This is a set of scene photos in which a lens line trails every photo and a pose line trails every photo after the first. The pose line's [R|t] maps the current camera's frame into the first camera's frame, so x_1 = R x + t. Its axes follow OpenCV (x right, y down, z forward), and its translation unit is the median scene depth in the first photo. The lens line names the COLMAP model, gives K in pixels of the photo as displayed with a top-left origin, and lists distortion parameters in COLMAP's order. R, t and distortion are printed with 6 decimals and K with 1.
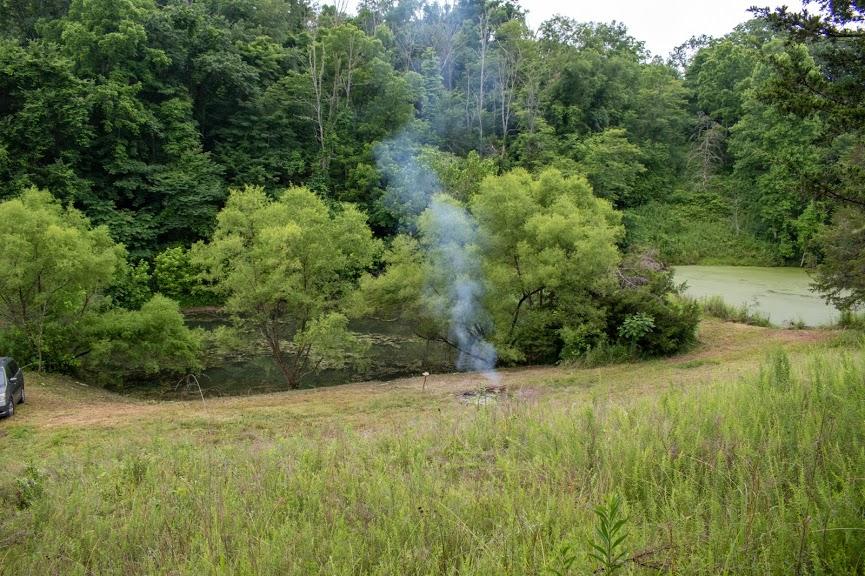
lens RADIAL K [[682.2, 0, 432.5], [0, 682.2, 288.0], [0, 0, 1]] dist [-0.092495, 0.013639]
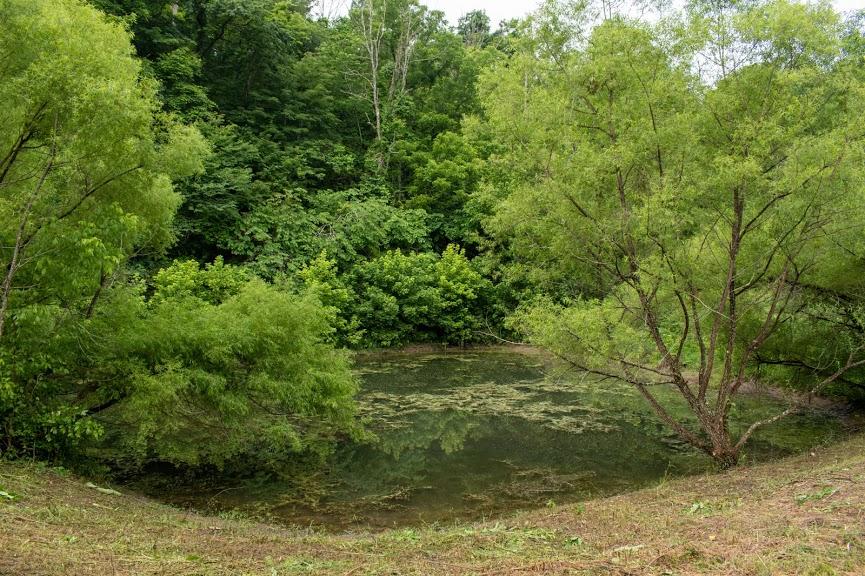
lens RADIAL K [[682.2, 0, 432.5], [0, 682.2, 288.0], [0, 0, 1]] dist [-0.092495, 0.013639]
pose [[0.992637, -0.016188, 0.120041, -0.208857], [0.031395, 0.991546, -0.125900, 0.046431], [-0.116988, 0.128742, 0.984753, 0.326035]]
